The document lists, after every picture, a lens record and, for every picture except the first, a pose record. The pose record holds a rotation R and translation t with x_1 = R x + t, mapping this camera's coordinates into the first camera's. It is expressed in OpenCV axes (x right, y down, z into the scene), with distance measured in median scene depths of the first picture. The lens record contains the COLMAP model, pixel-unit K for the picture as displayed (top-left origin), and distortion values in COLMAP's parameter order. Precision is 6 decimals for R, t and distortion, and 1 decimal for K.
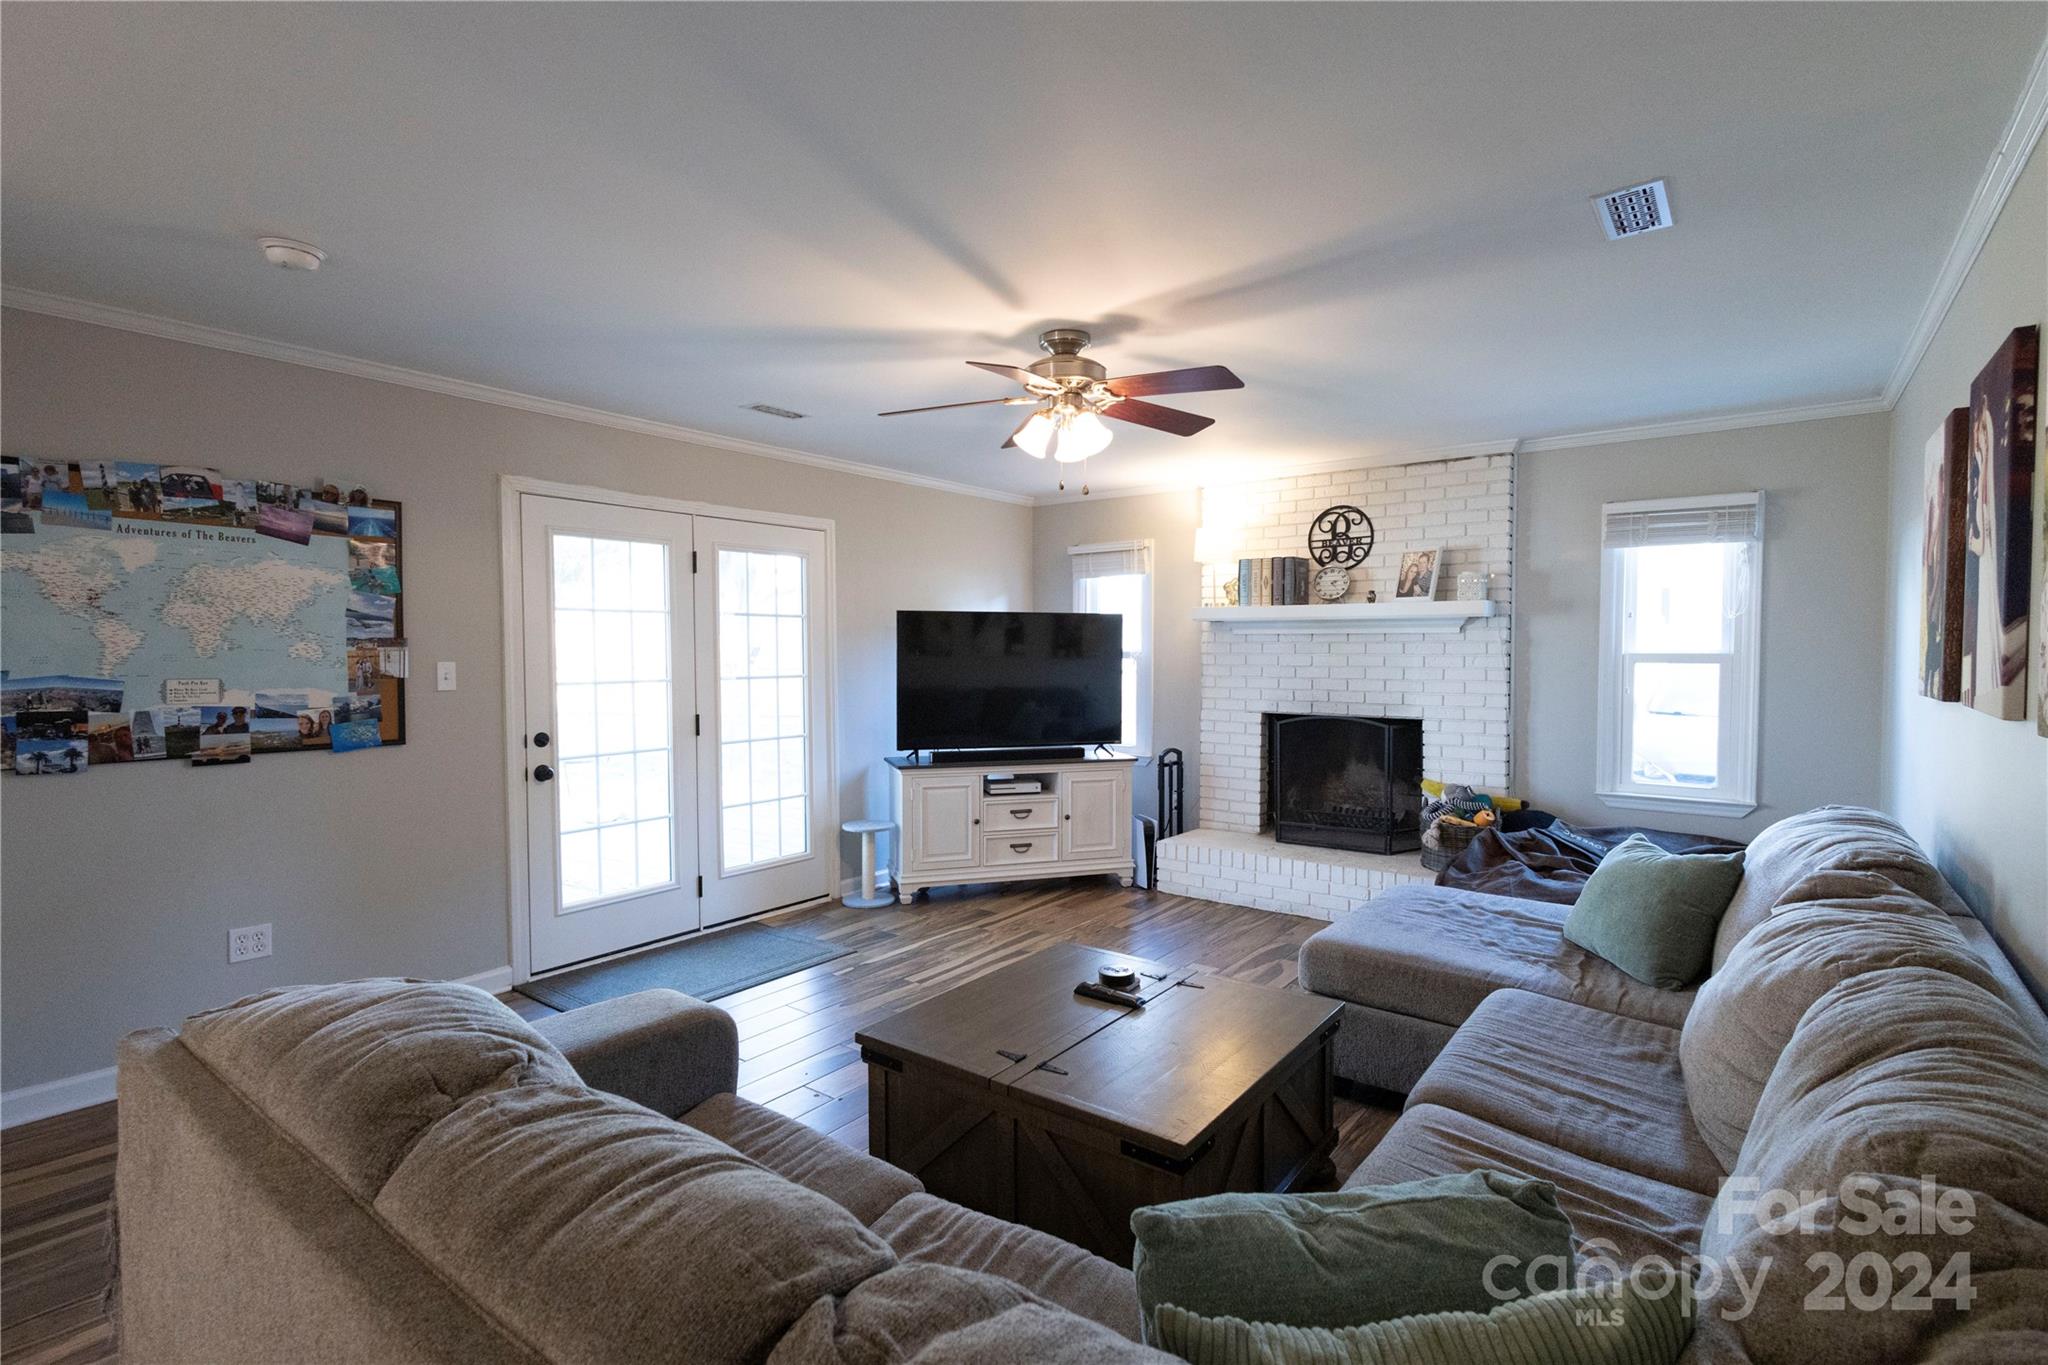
lens RADIAL K [[983.2, 0, 1023.5], [0, 983.2, 677.4], [0, 0, 1]] dist [0.003481, 0.000253]
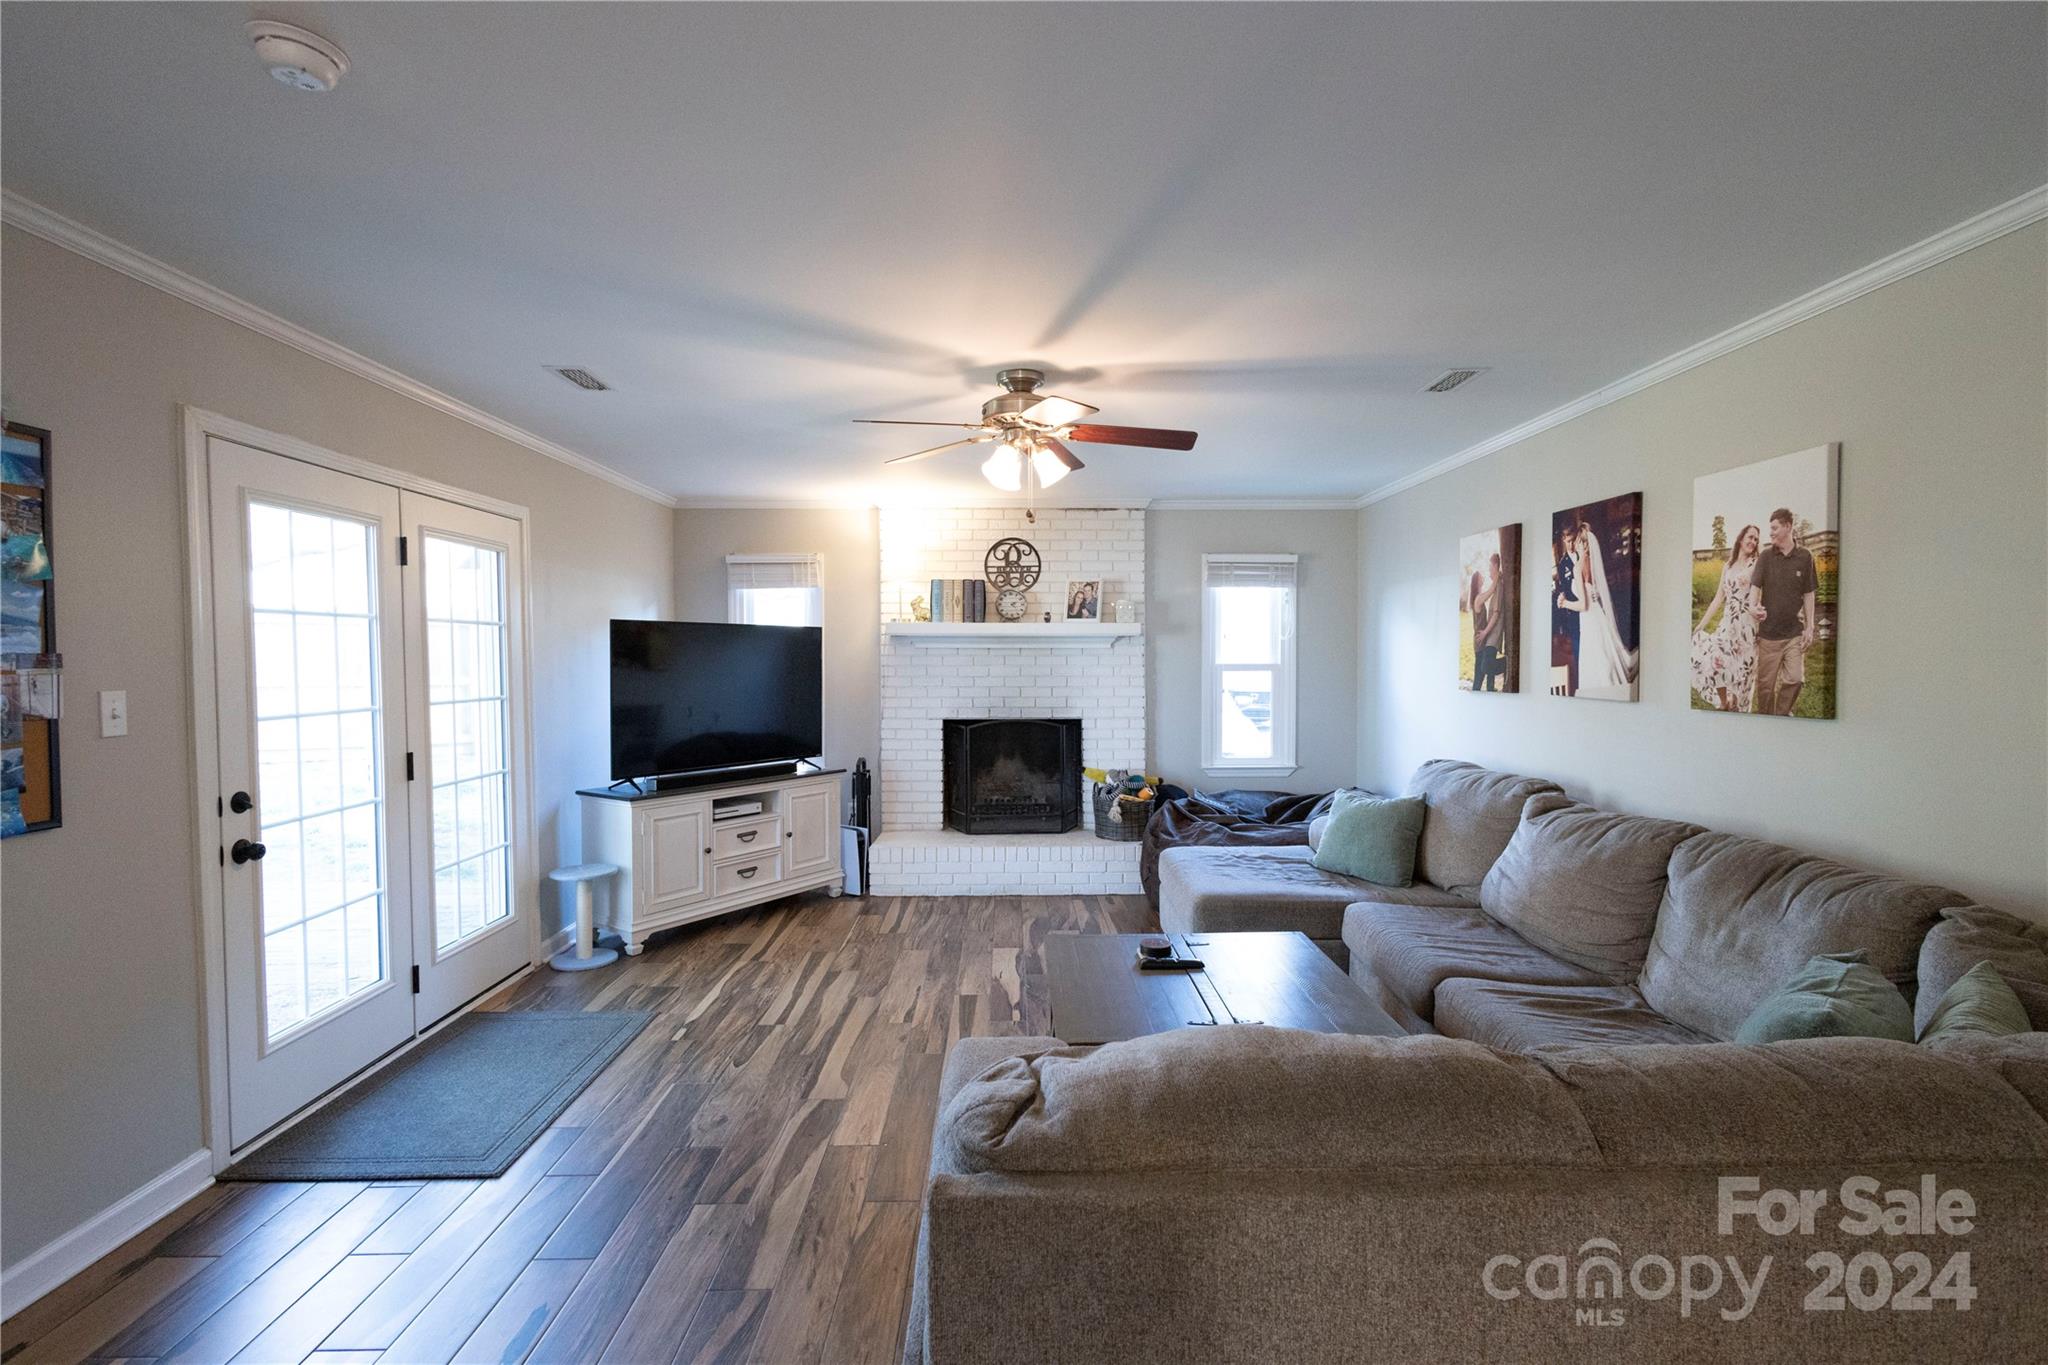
lens RADIAL K [[954.8, 0, 1038.3], [0, 954.8, 674.9], [0, 0, 1]] dist [0.008203, -0.000281]
pose [[0.779199, -0.013792, 0.626625, -0.375195], [0.020308, 0.999789, -0.003246, -0.008757], [-0.626447, 0.015255, 0.779314, 0.108672]]
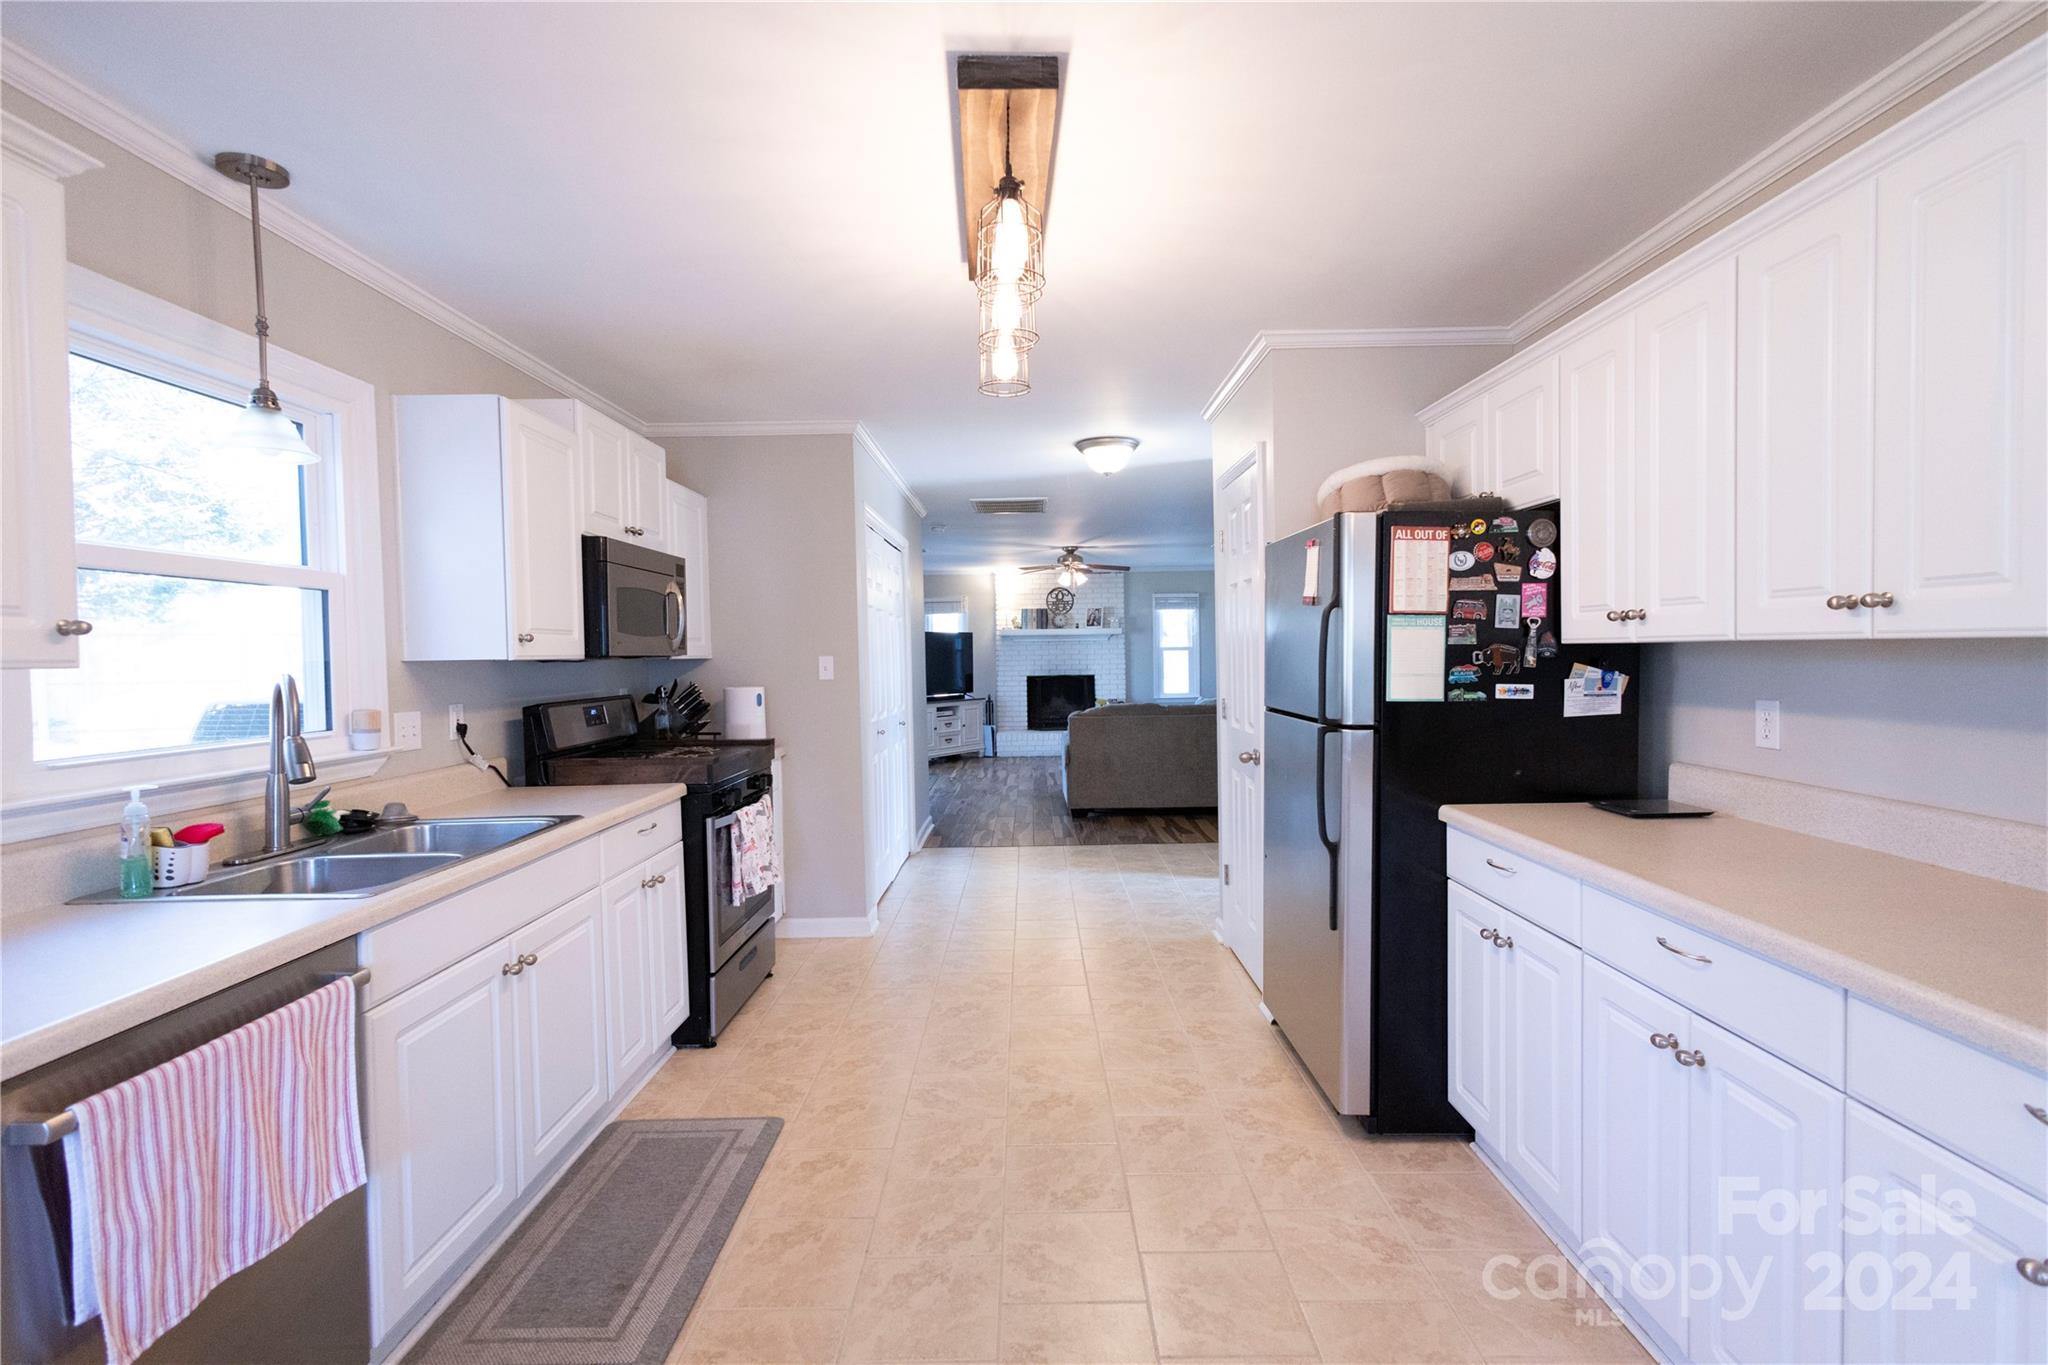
lens RADIAL K [[954.8, 0, 1038.3], [0, 954.8, 674.9], [0, 0, 1]] dist [0.008203, -0.000281]
pose [[0.791004, -0.027398, 0.611197, -1.183318], [0.034965, 0.999388, -0.000452, 0.038375], [-0.610811, 0.021728, 0.791479, -0.829256]]
